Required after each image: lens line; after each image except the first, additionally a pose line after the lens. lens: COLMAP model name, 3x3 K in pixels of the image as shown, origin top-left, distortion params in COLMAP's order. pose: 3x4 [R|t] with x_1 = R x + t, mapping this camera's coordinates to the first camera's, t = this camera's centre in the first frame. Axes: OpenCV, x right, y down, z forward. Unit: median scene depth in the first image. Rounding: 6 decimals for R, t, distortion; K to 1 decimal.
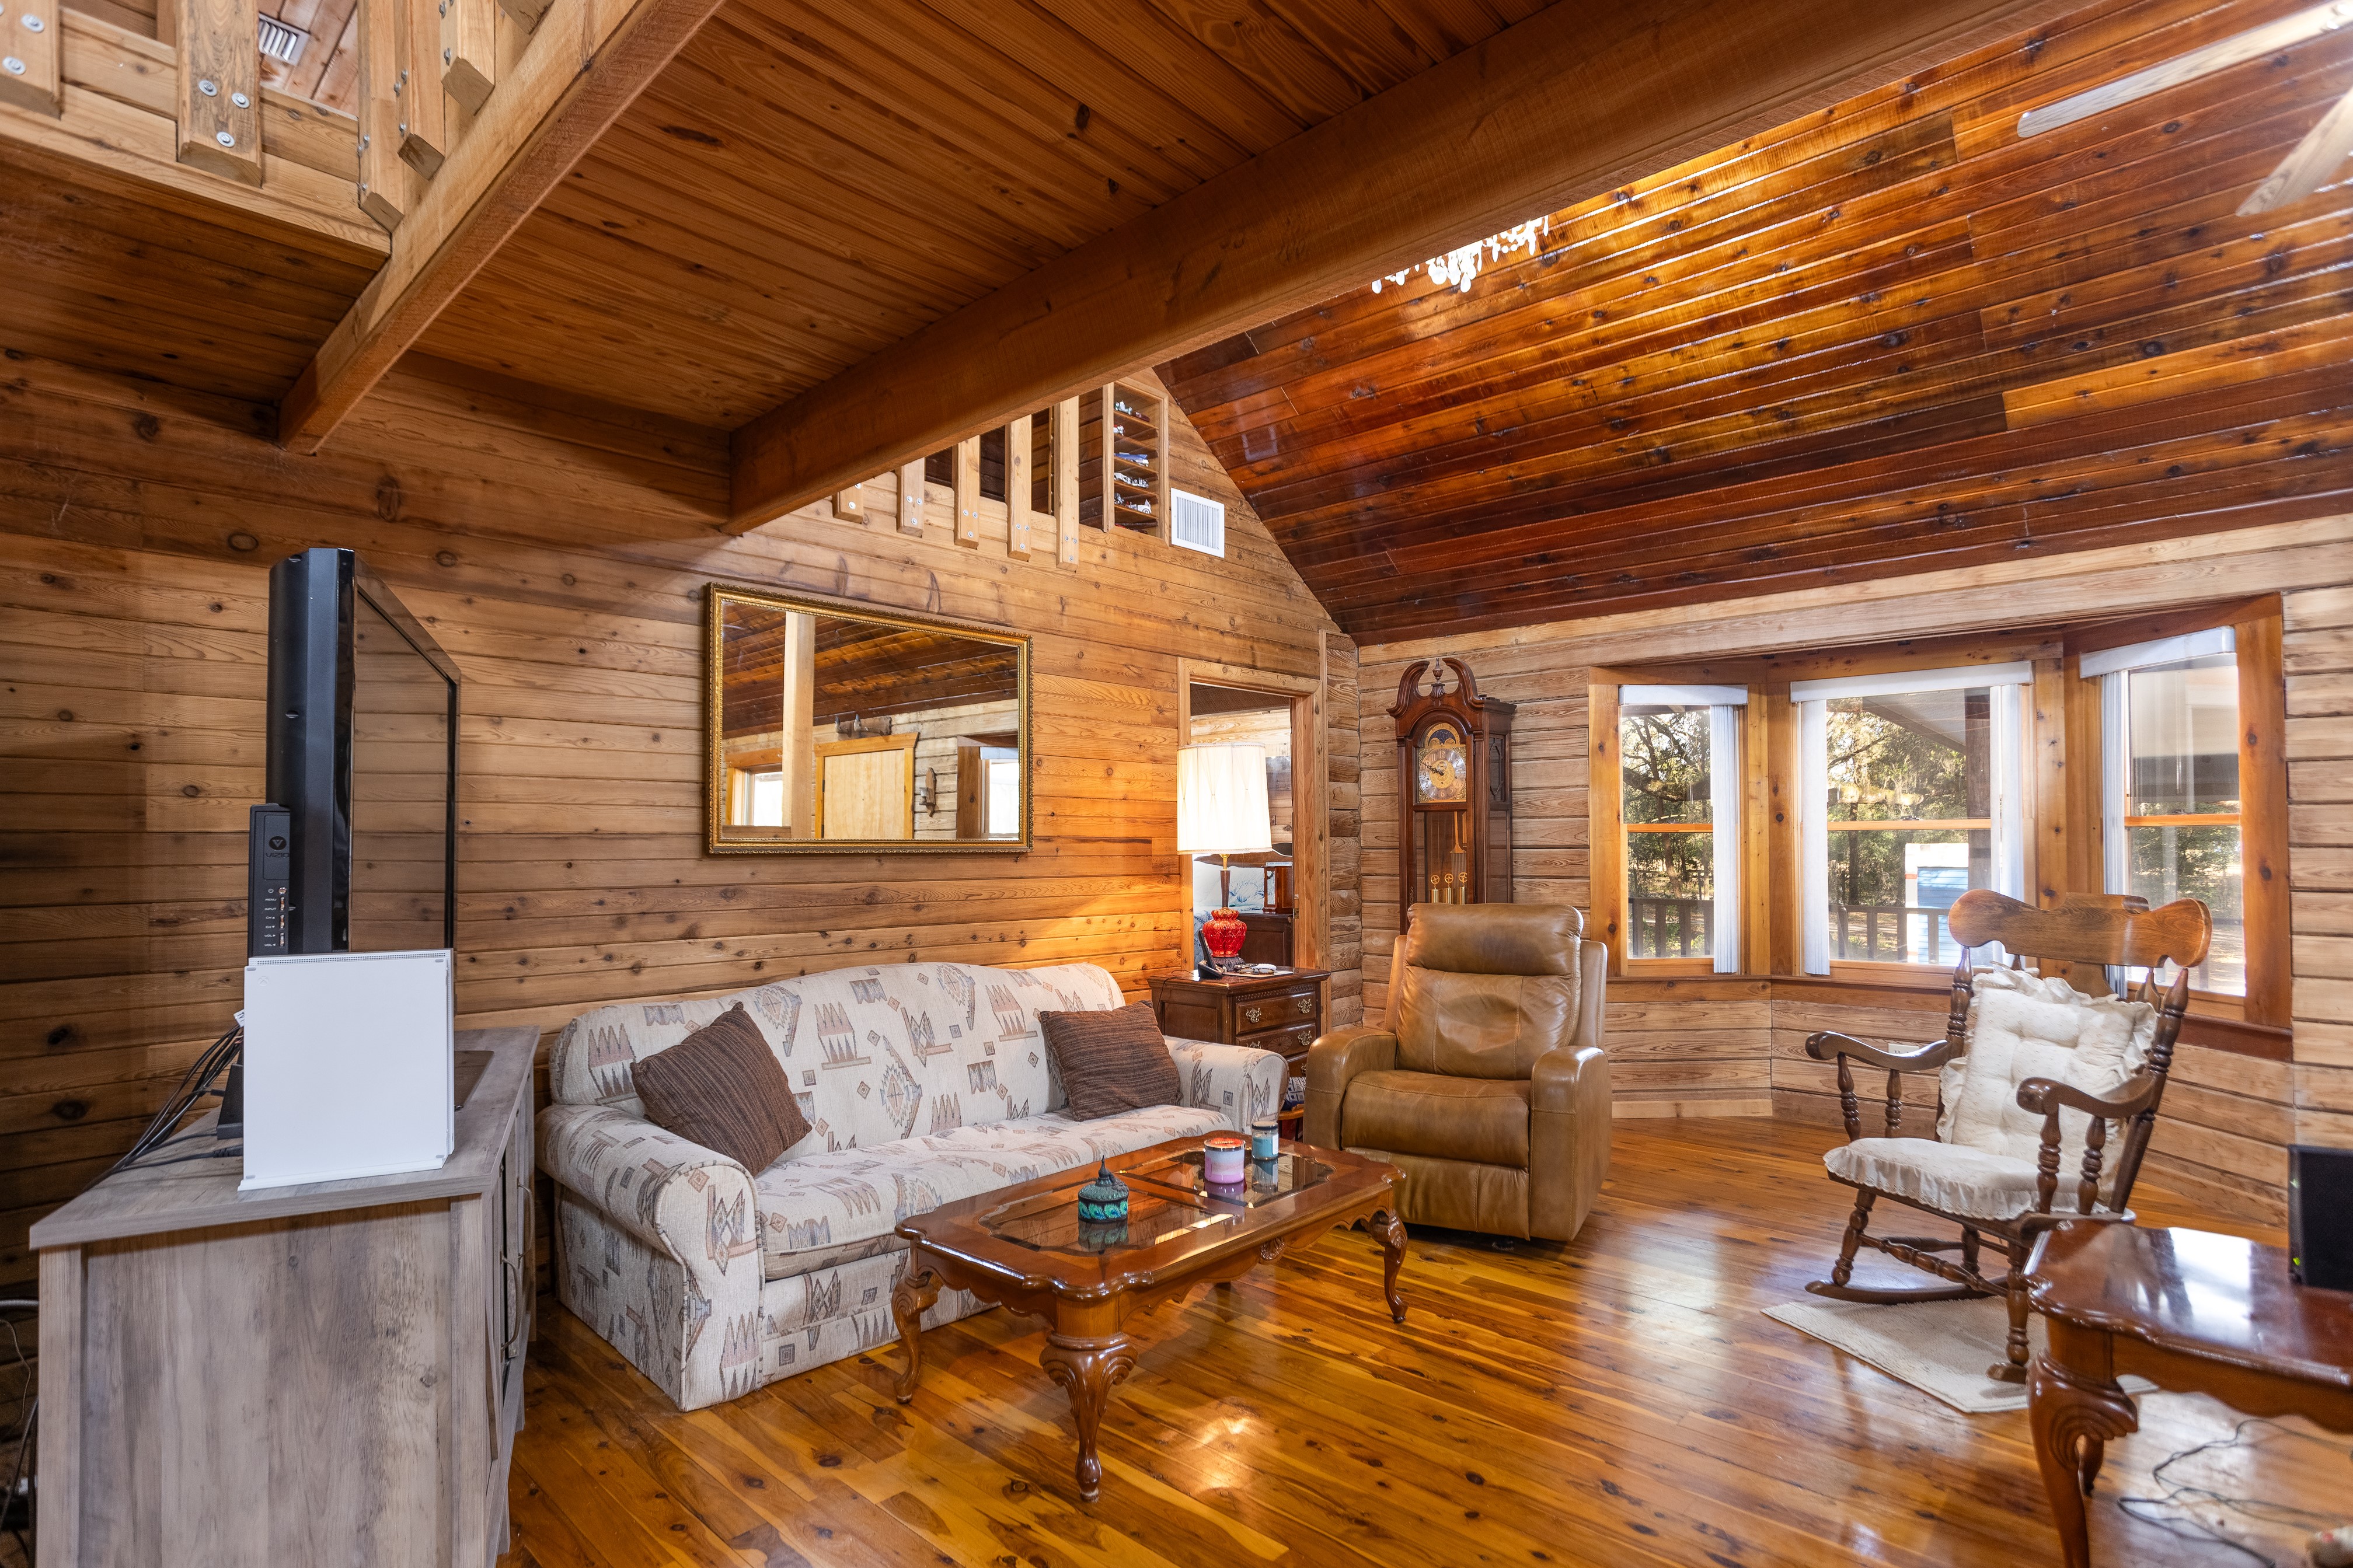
lens RADIAL K [[1173.4, 0, 1173.5], [0, 1173.4, 827.4], [0, 0, 1]] dist [-0.001346, -0.000082]
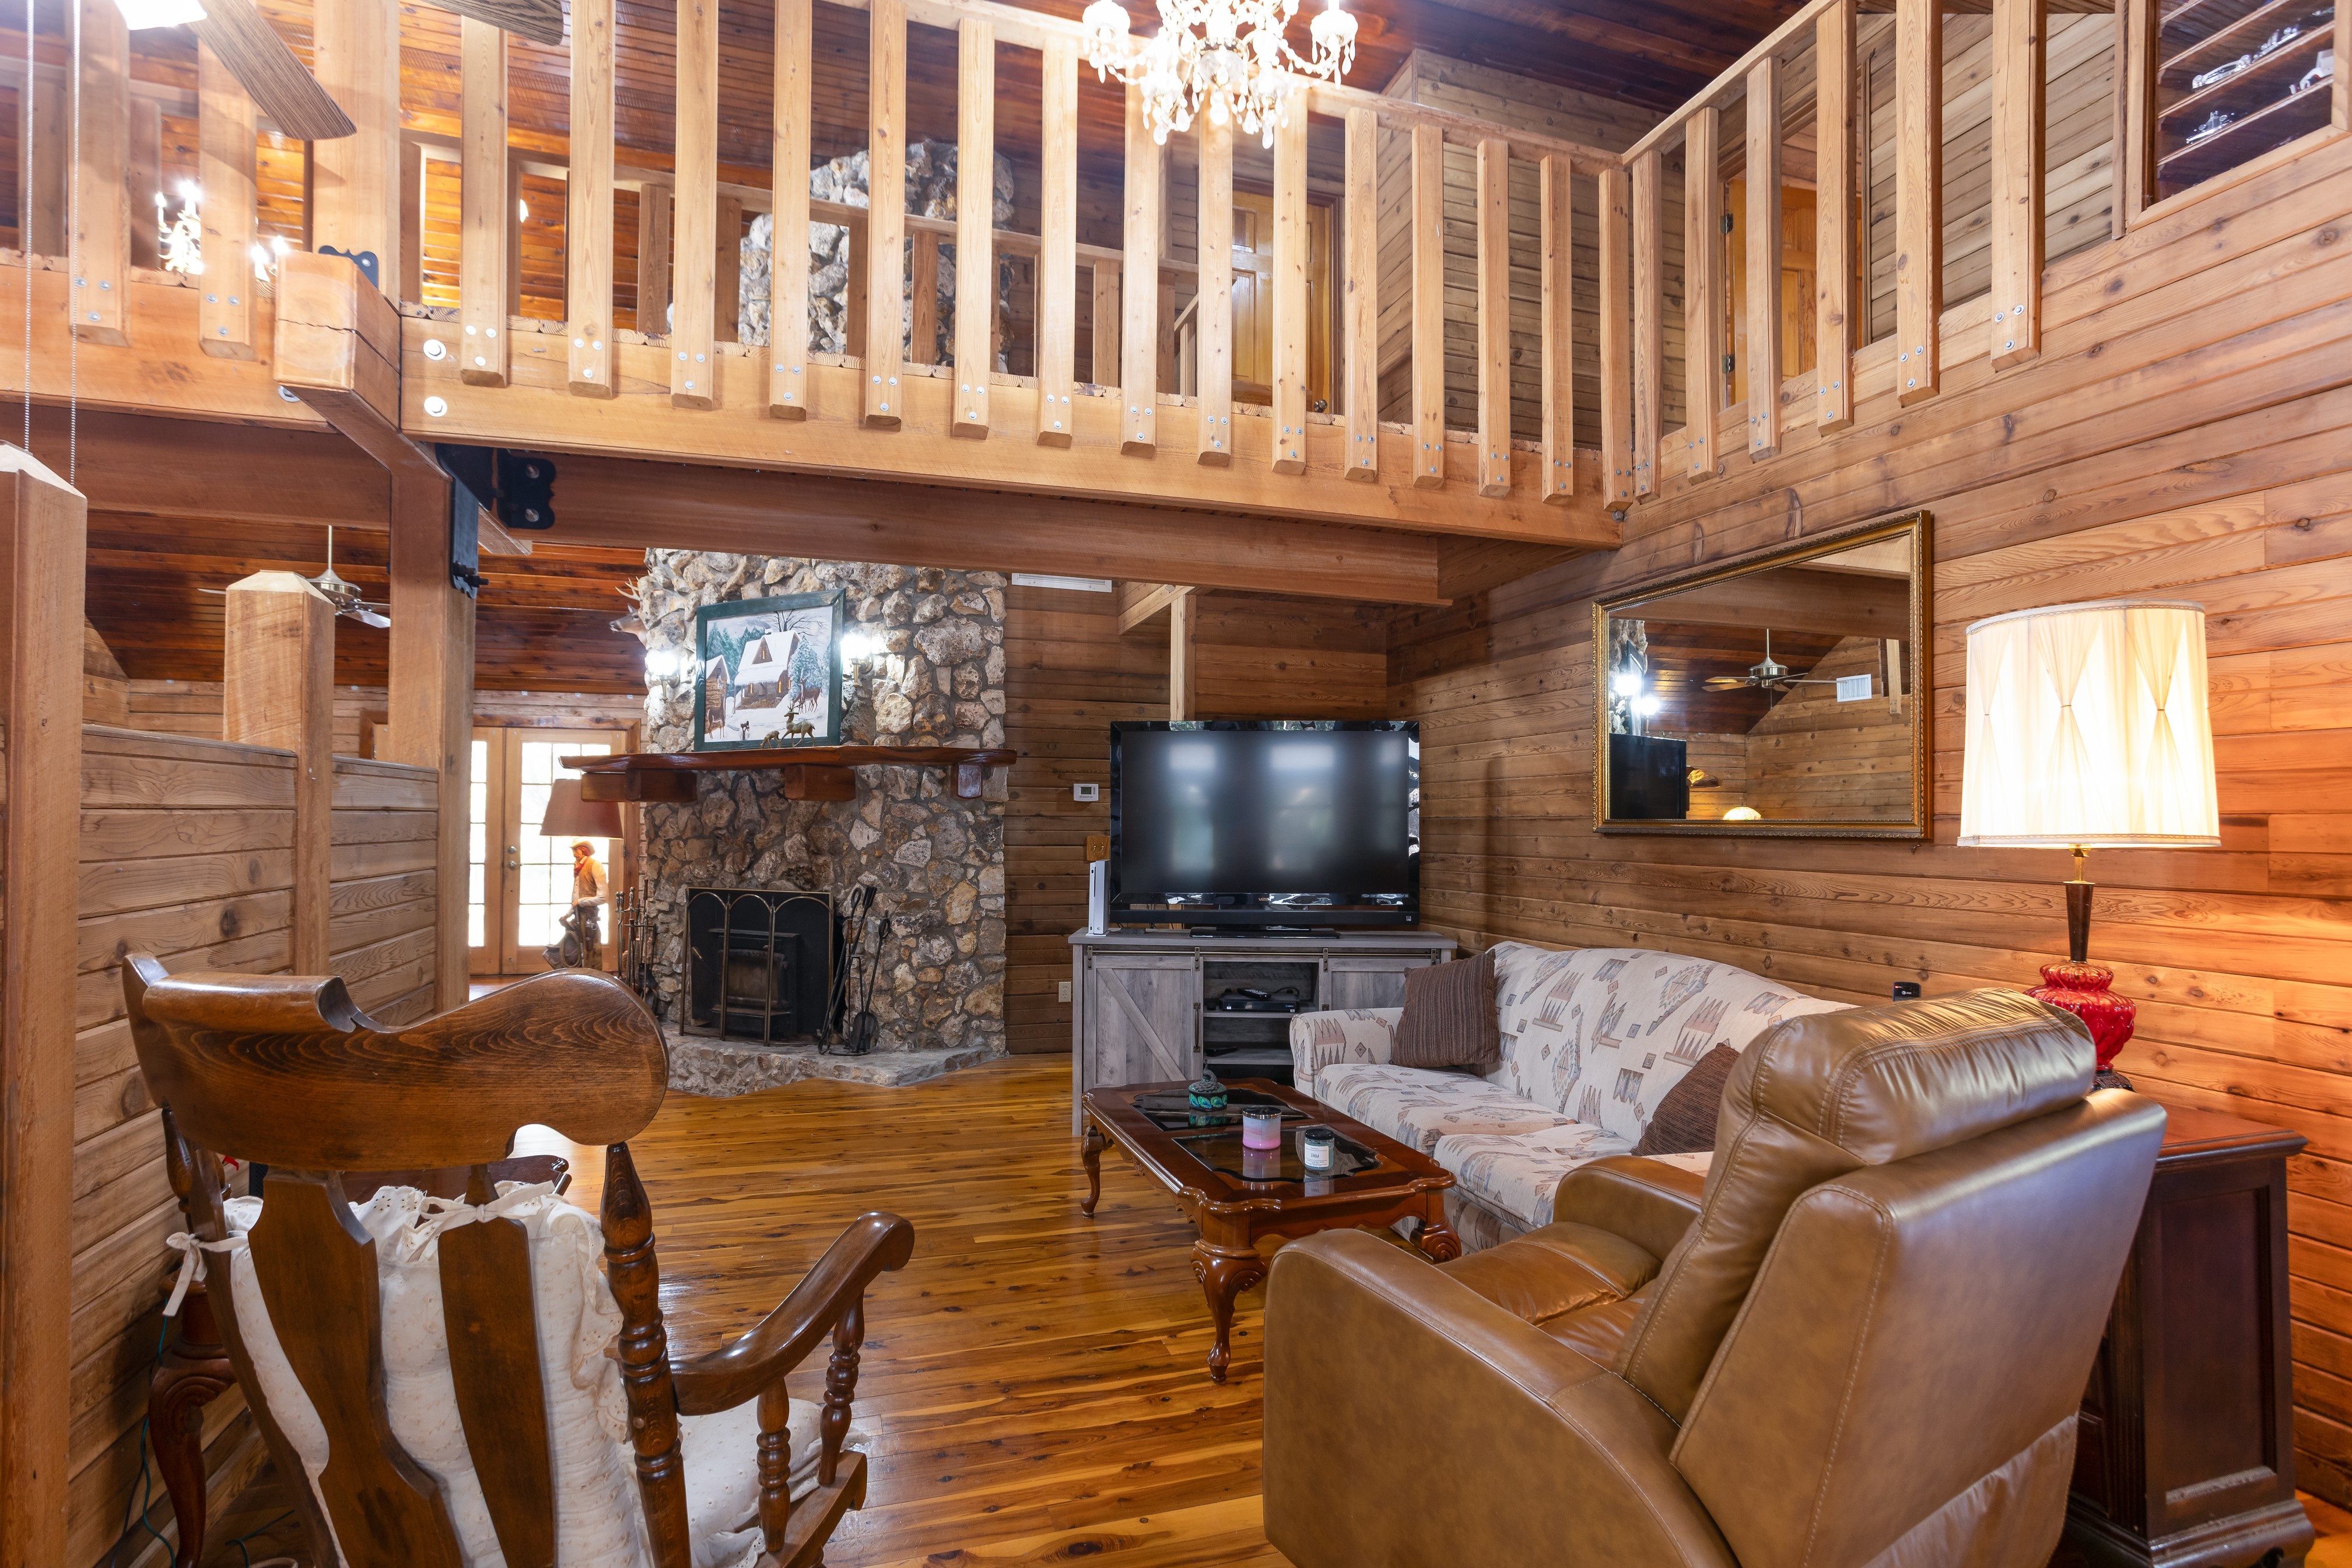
lens RADIAL K [[1209.7, 0, 1172.0], [0, 1209.7, 801.3], [0, 0, 1]] dist [-0.001903, 0.028470]
pose [[-0.504947, -0.017032, -0.862983, 0.687207], [0.010784, 0.999603, -0.026039, 0.014739], [0.863083, -0.022455, -0.504562, 1.000295]]
